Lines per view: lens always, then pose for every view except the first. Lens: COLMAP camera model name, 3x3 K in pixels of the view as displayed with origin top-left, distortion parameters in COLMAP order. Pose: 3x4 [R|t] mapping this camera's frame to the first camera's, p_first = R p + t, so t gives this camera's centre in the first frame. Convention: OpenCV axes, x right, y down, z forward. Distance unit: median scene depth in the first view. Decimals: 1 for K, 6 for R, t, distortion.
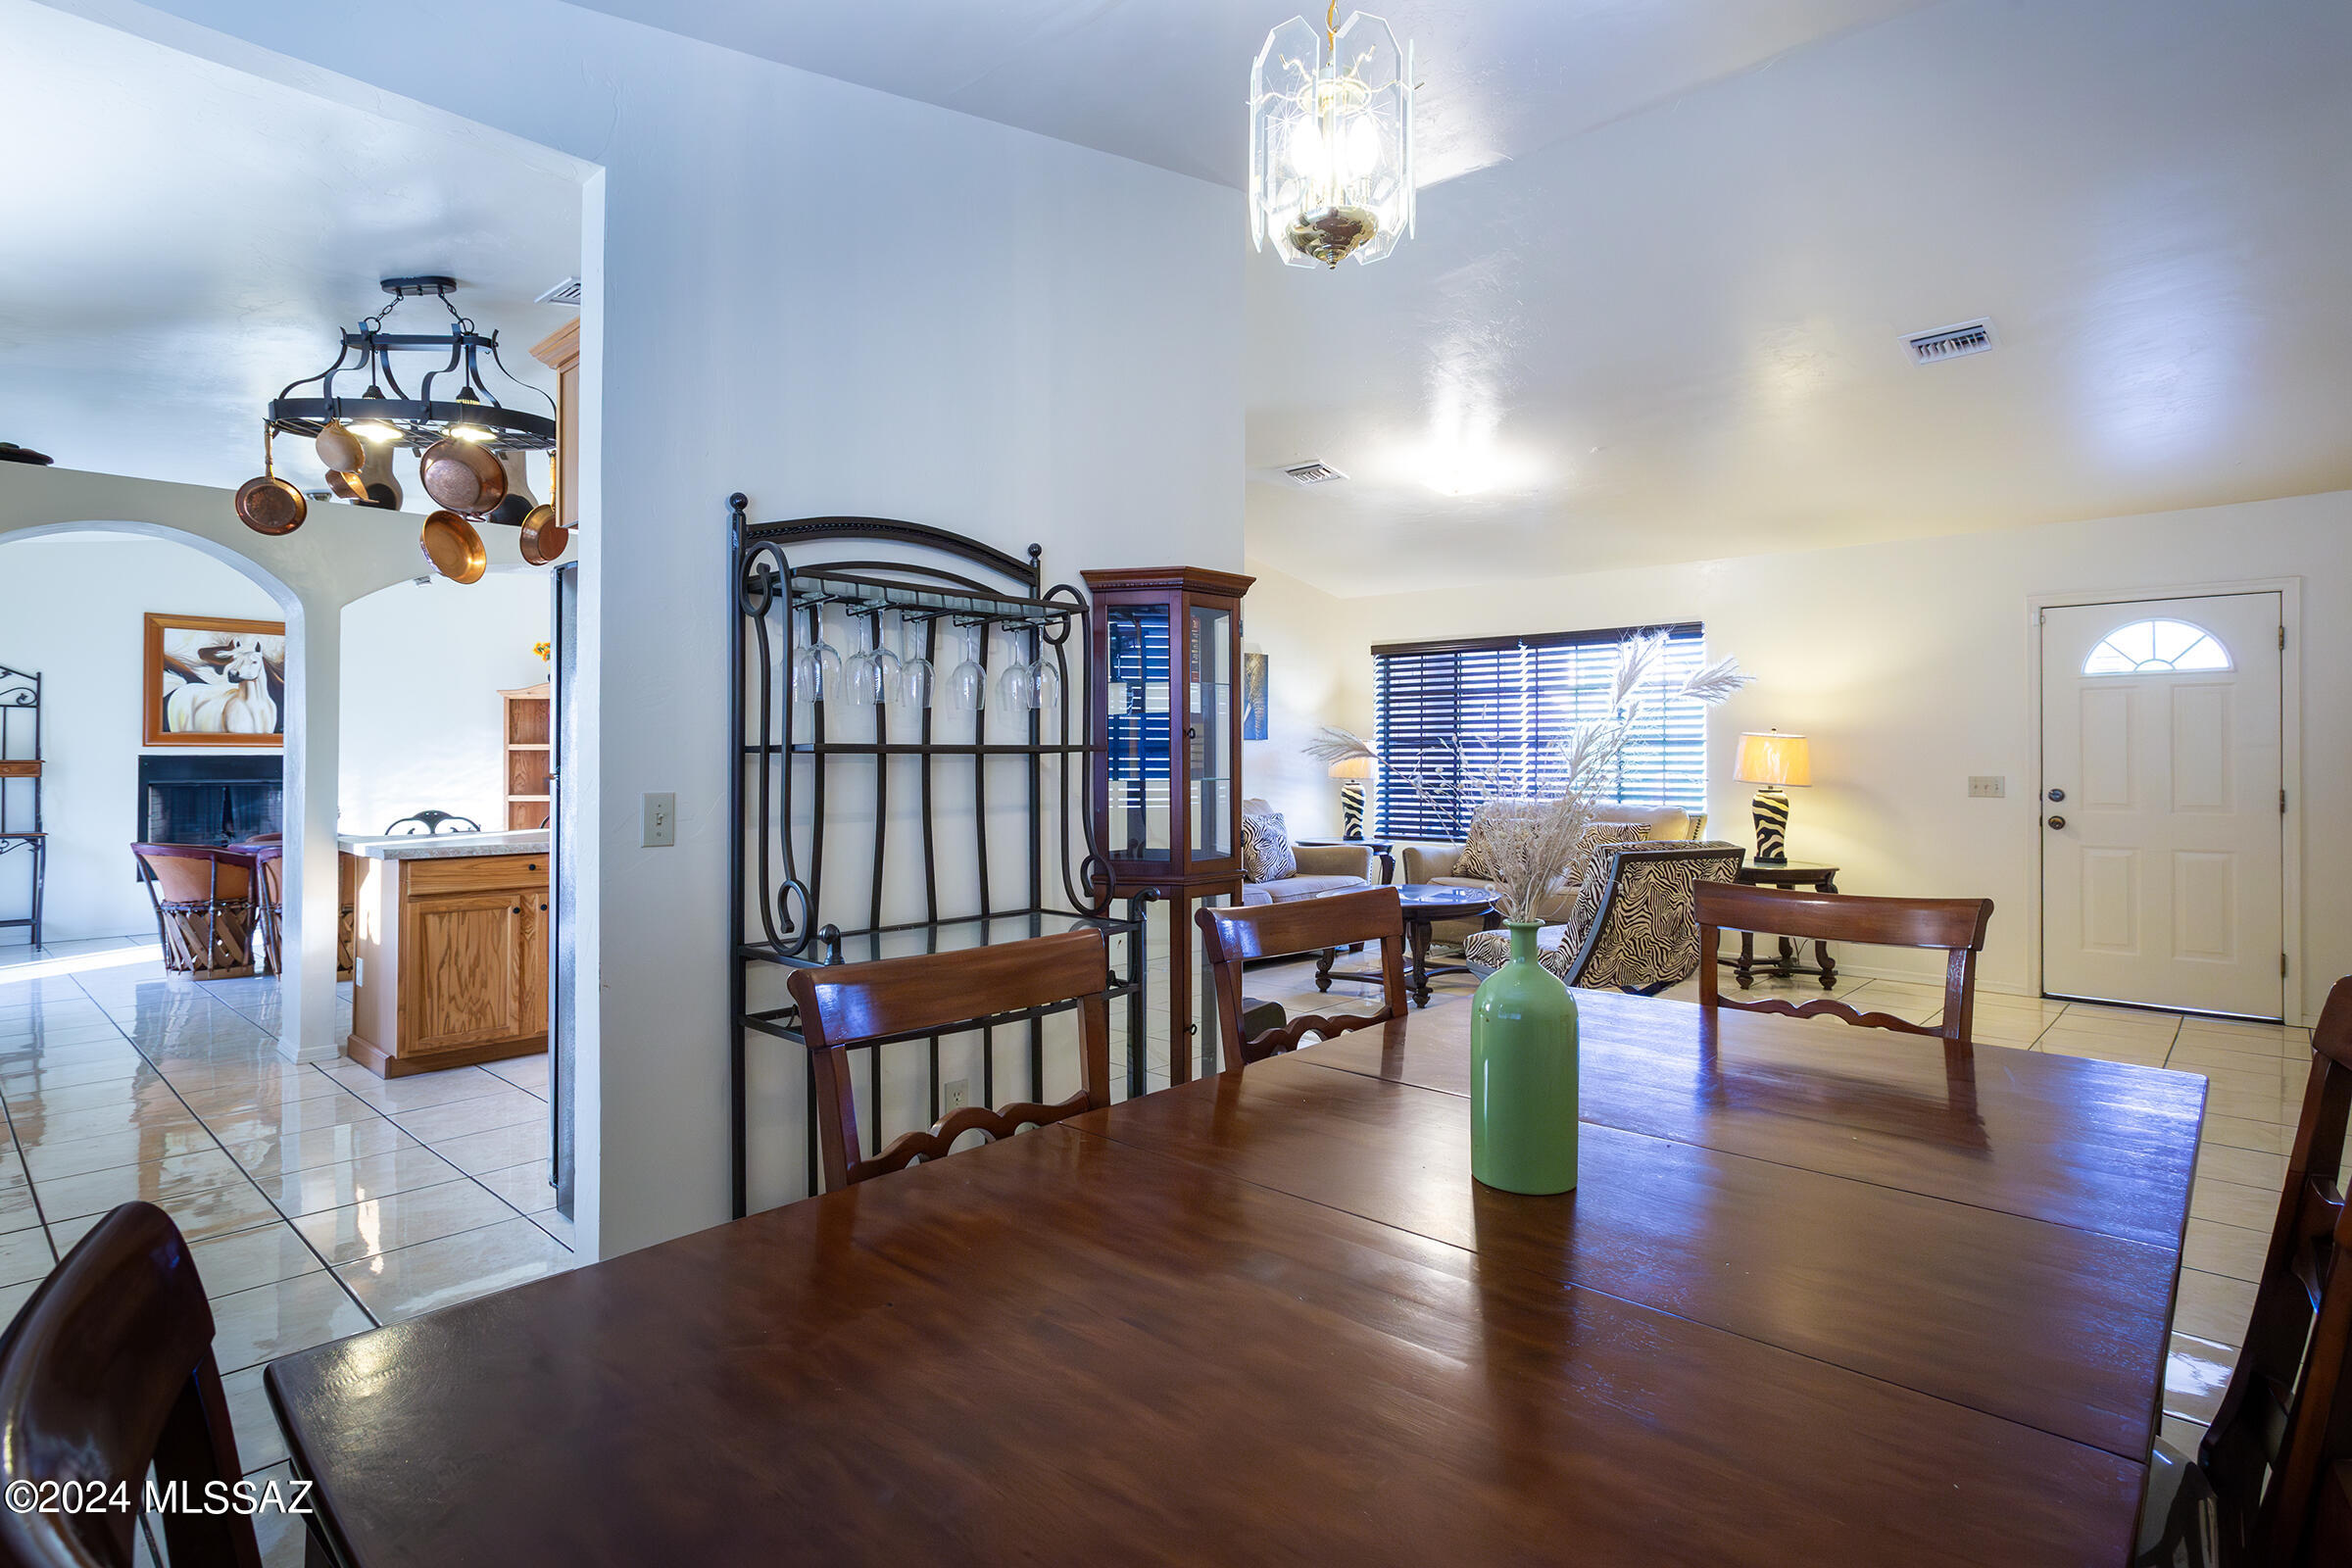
lens RADIAL K [[1250.8, 0, 1176.5], [0, 1250.8, 769.6], [0, 0, 1]] dist [0.000206, 0.000292]
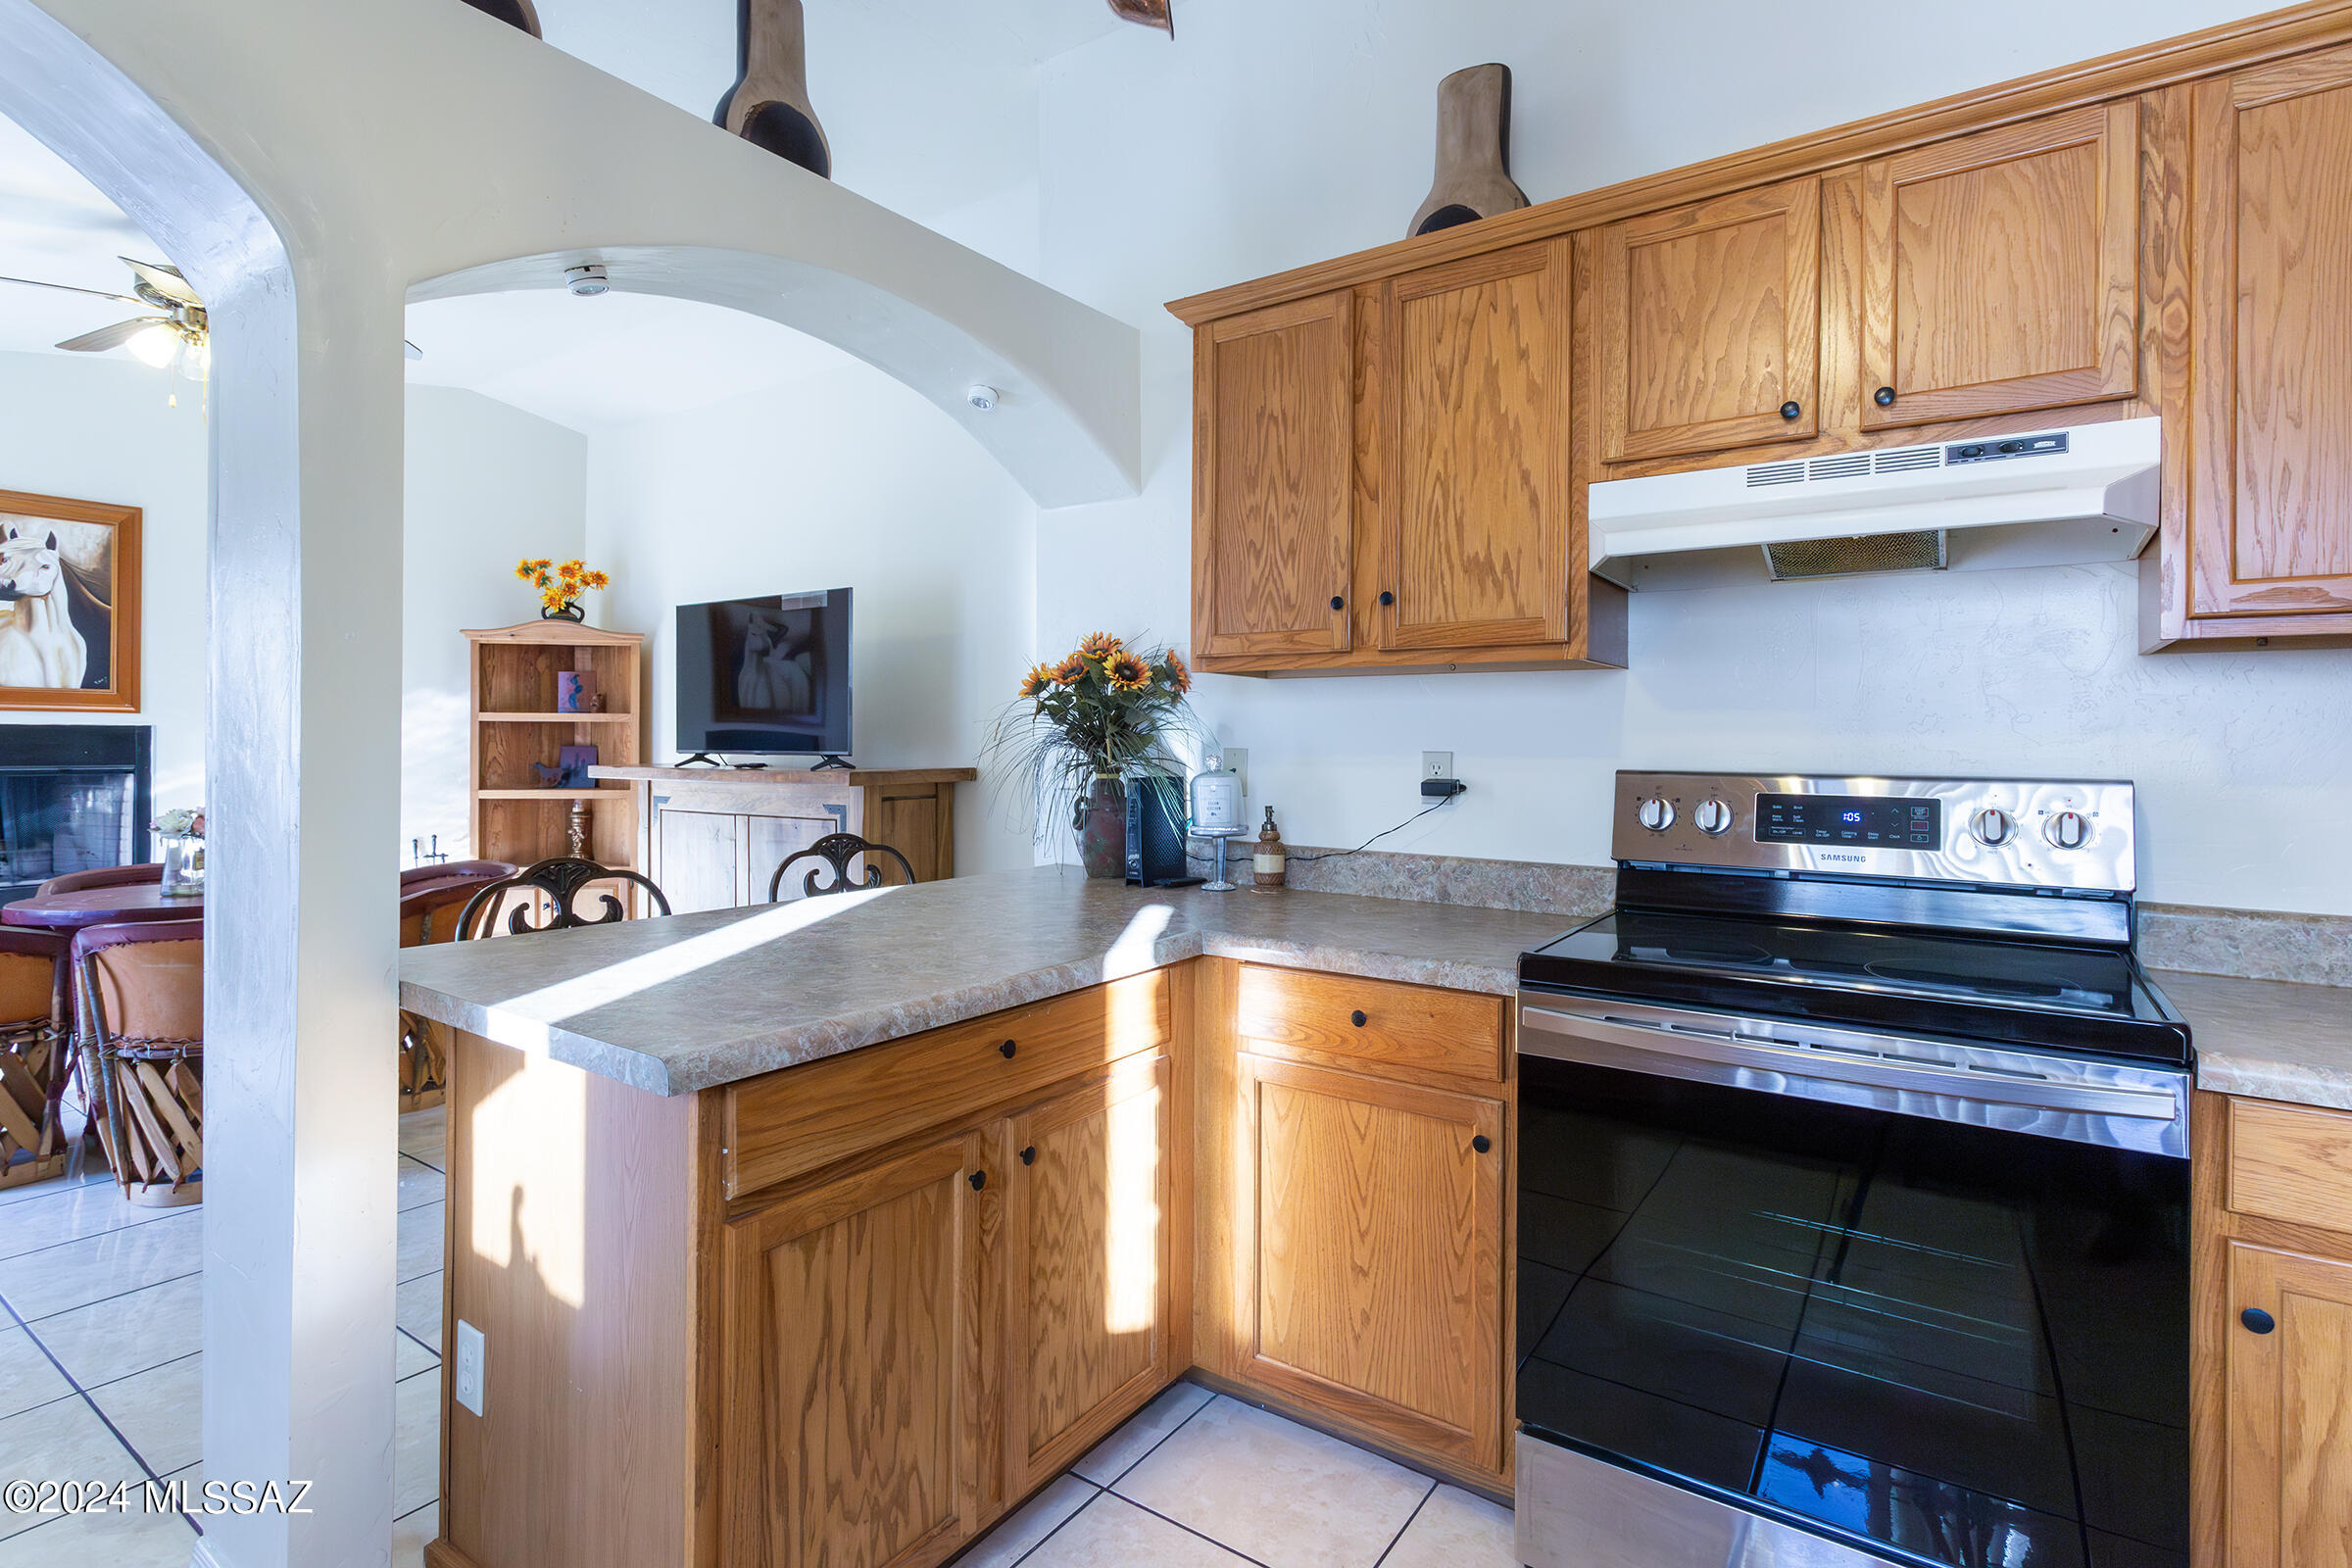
lens RADIAL K [[1177.6, 0, 1186.2], [0, 1177.6, 762.1], [0, 0, 1]] dist [0.000116, 0.001516]
pose [[0.988910, 0.006032, 0.148396, -0.302907], [-0.007682, 0.999915, 0.010551, -0.004293], [-0.148320, -0.011574, 0.988872, 0.390370]]
